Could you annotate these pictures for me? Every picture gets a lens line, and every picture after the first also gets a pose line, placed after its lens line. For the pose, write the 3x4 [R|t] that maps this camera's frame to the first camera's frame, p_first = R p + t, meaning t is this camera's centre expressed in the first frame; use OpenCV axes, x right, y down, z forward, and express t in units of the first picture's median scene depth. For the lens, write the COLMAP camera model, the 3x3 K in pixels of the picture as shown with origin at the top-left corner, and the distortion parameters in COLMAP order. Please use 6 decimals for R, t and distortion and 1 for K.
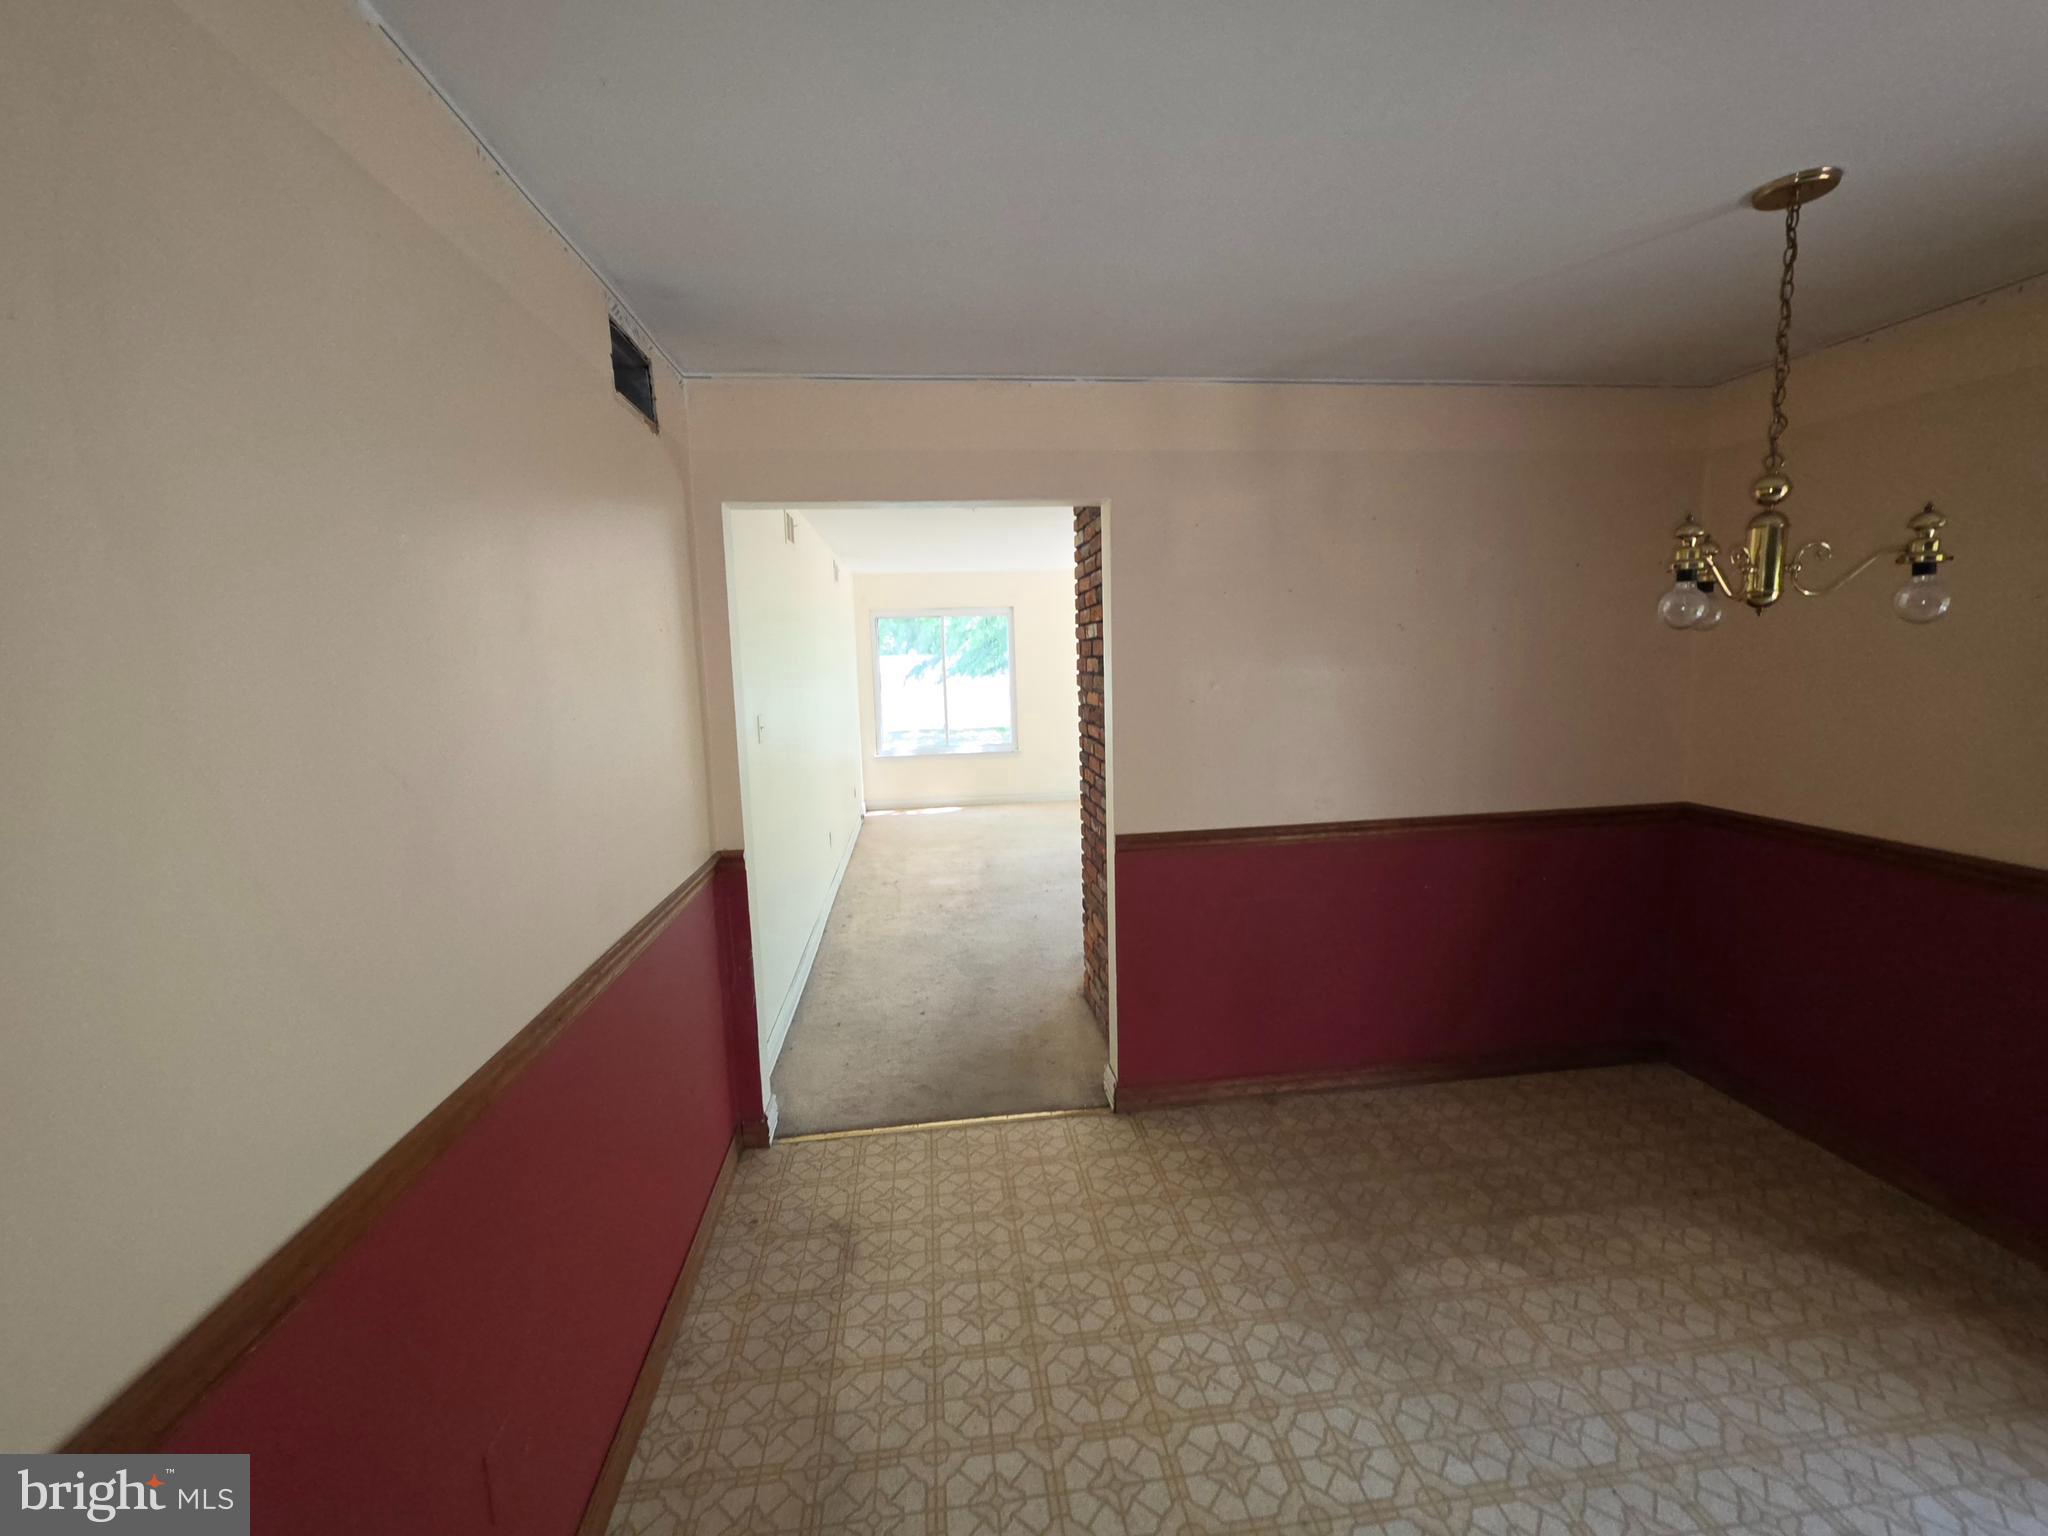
lens RADIAL K [[815.8, 0, 1024.4], [0, 815.8, 762.8], [0, 0, 1]] dist [-0.012009, 0.002622]
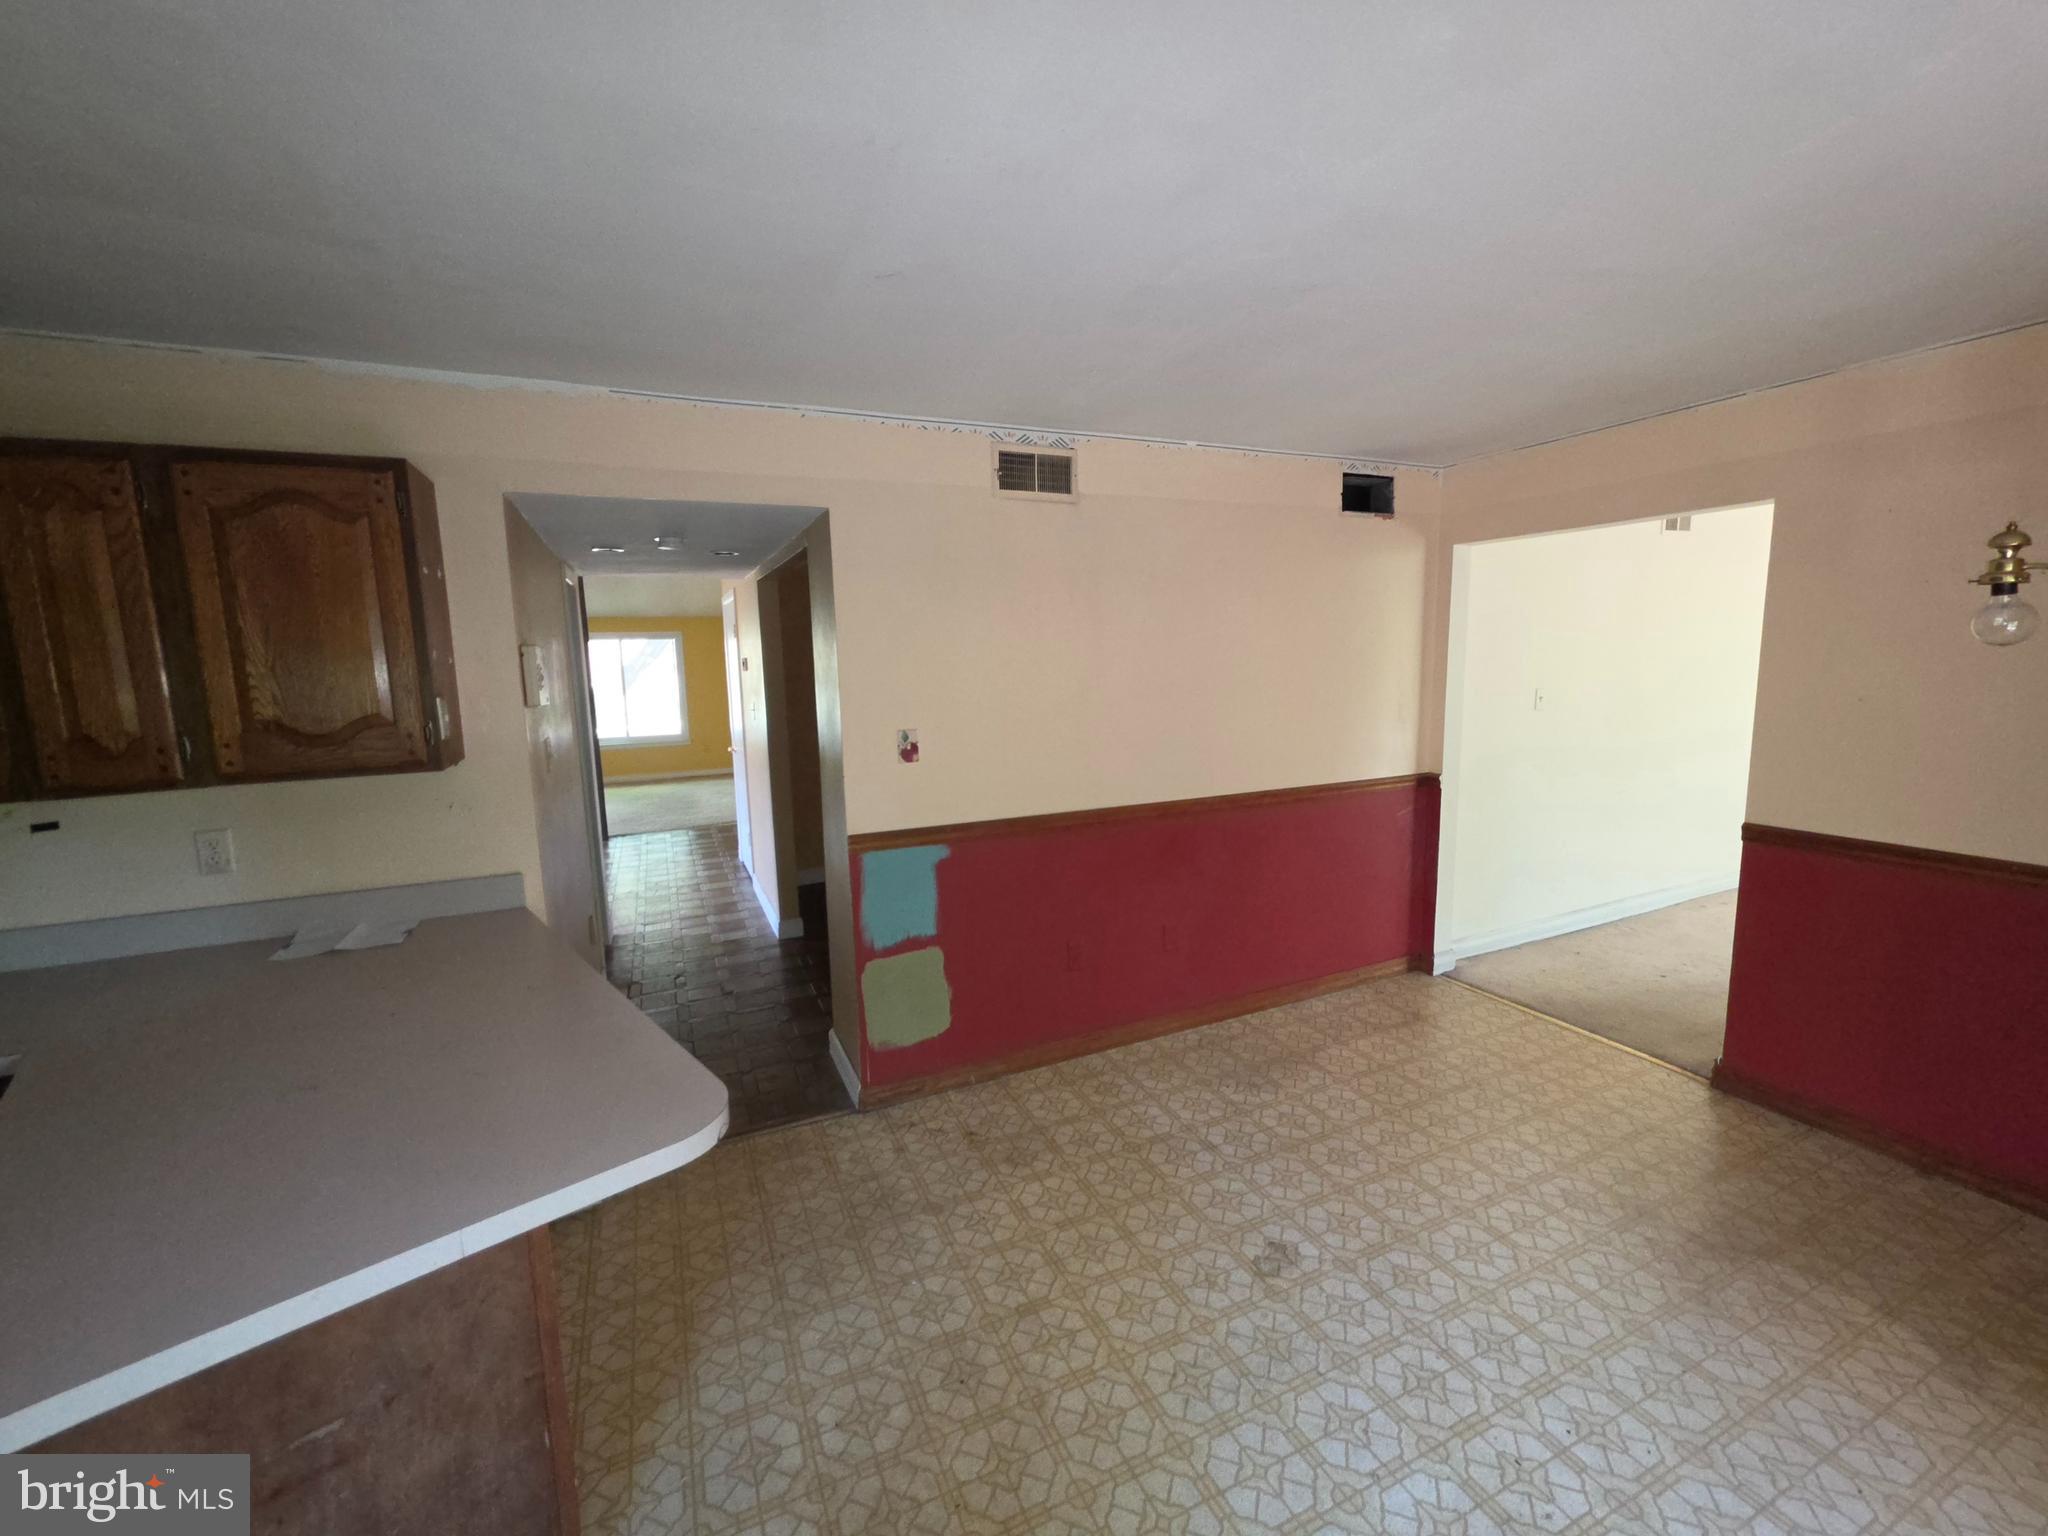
lens RADIAL K [[817.6, 0, 1020.4], [0, 817.6, 763.5], [0, 0, 1]] dist [-0.011174, 0.001939]
pose [[0.299543, 0.147781, -0.942568, 1.014174], [-0.104396, 0.987076, 0.121583, -0.015078], [0.948354, 0.061981, 0.311099, -0.249651]]
